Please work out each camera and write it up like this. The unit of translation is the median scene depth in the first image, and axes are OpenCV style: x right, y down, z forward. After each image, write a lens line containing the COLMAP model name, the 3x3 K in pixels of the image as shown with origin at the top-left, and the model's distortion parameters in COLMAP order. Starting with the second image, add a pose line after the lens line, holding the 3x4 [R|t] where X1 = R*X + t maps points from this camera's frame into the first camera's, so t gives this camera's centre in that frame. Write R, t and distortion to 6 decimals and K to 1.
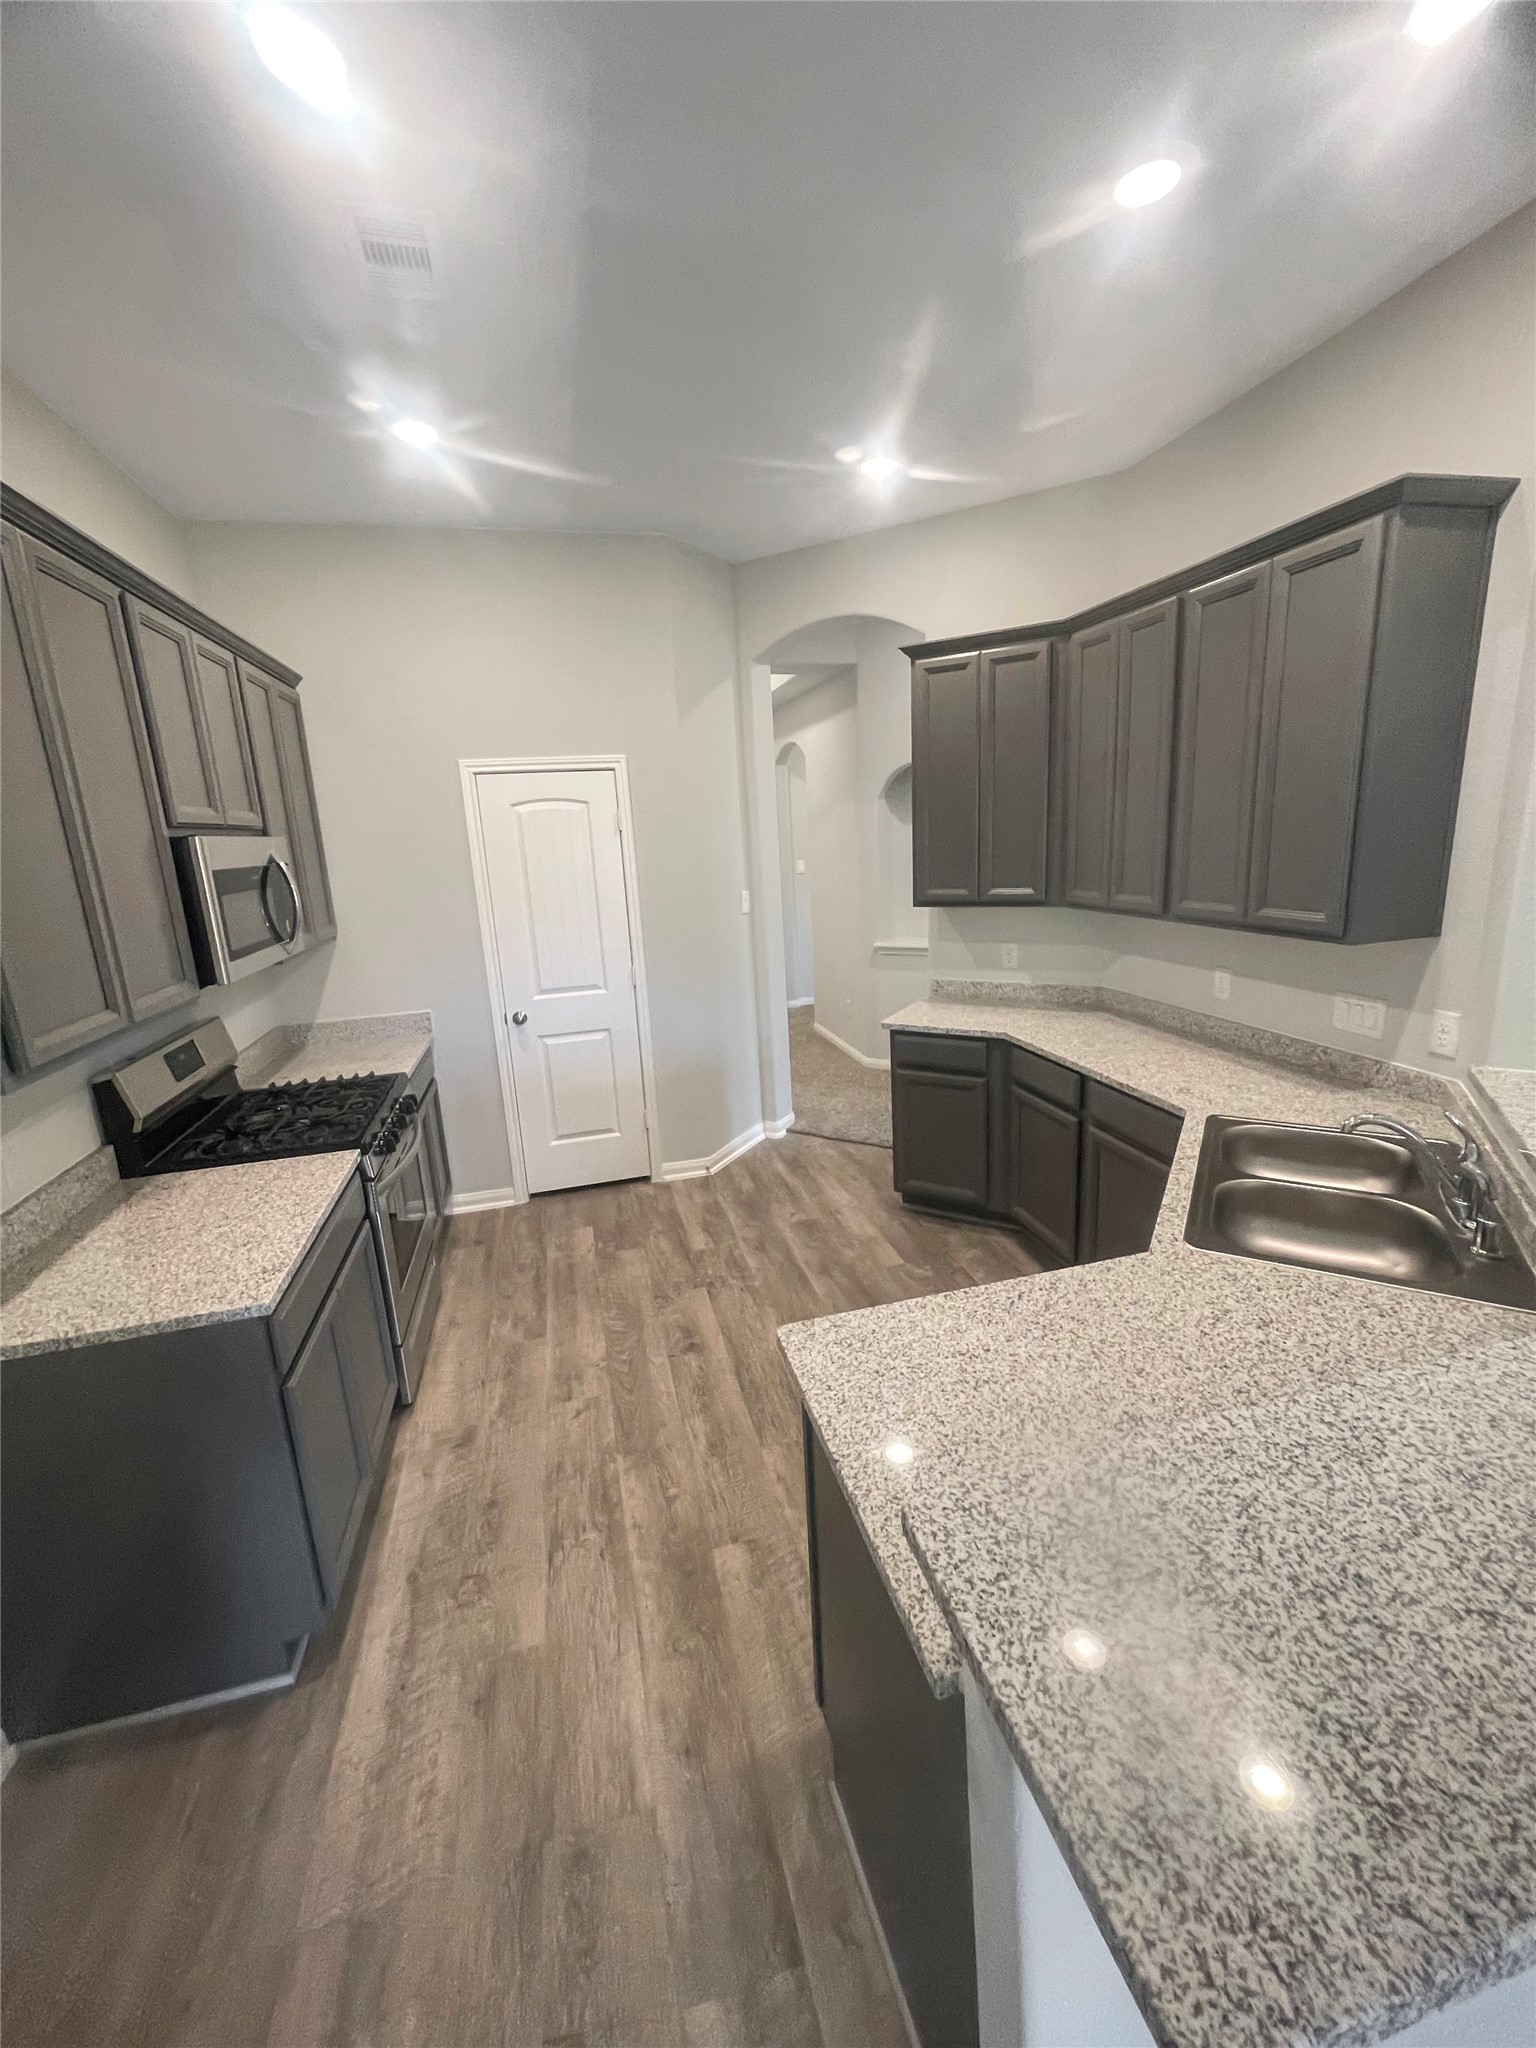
lens RADIAL K [[819.3, 0, 768.0], [0, 819.3, 1024.0], [0, 0, 1]] dist [-0.000279, 0.000119]
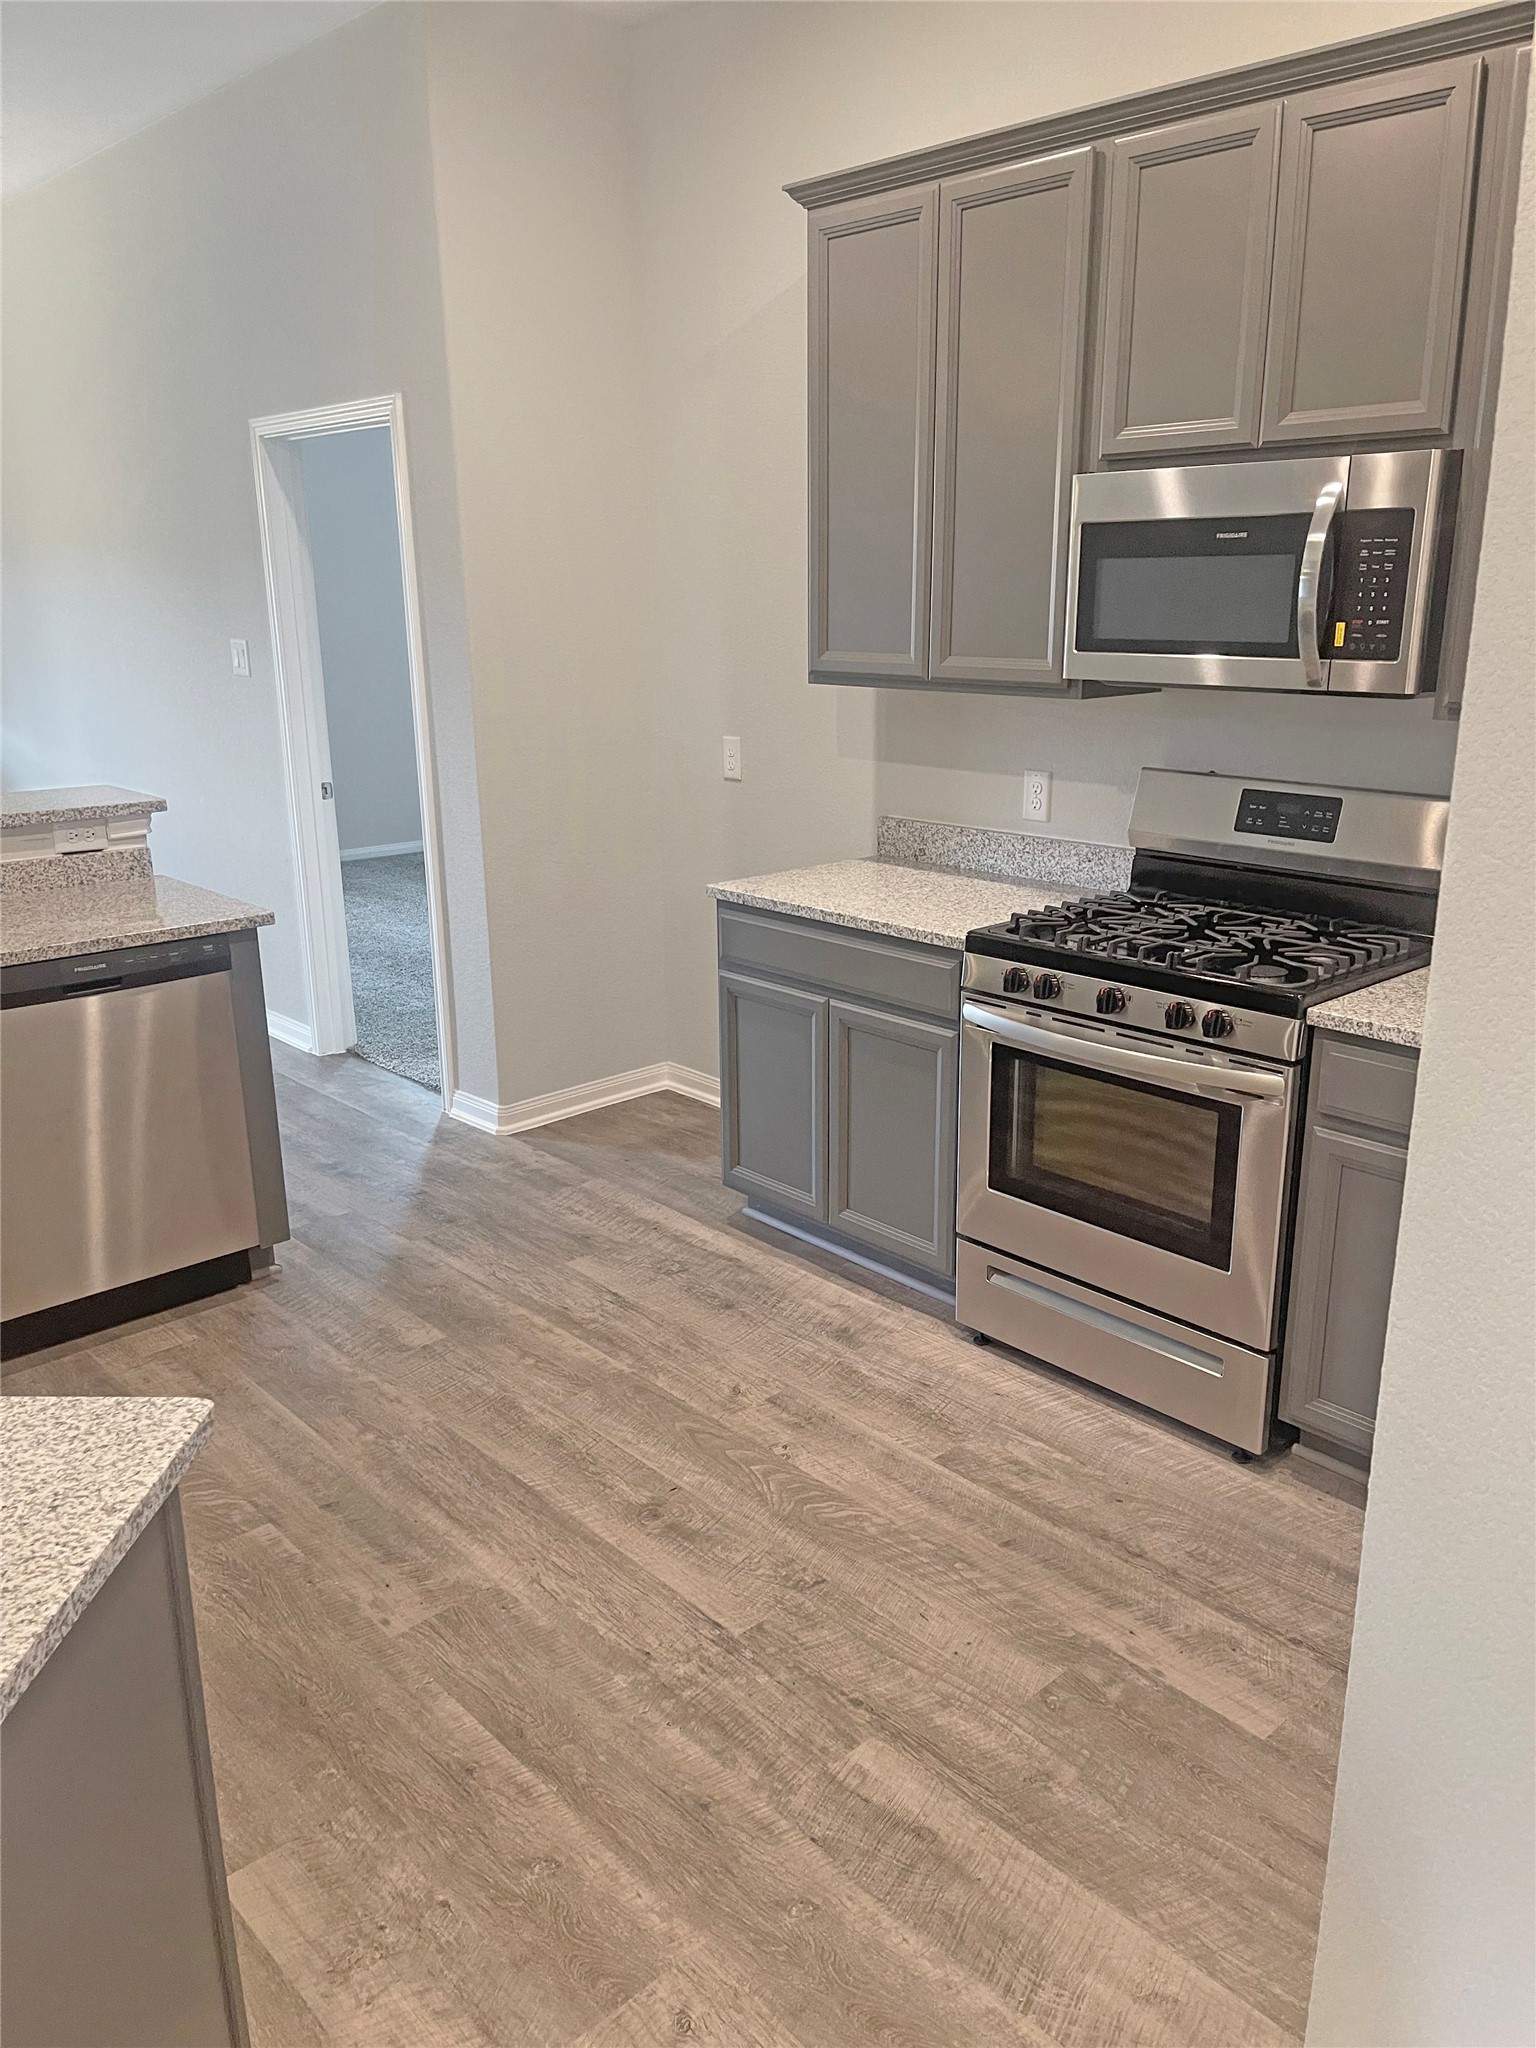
lens RADIAL K [[1570.1, 0, 768.0], [0, 1570.1, 1024.0], [0, 0, 1]] dist [0.054817, 0.002055]
pose [[-0.883029, 0.188885, -0.429631, 0.220959], [-0.051493, 0.870916, 0.488727, -0.379208], [0.466486, 0.453683, -0.759317, 1.724018]]
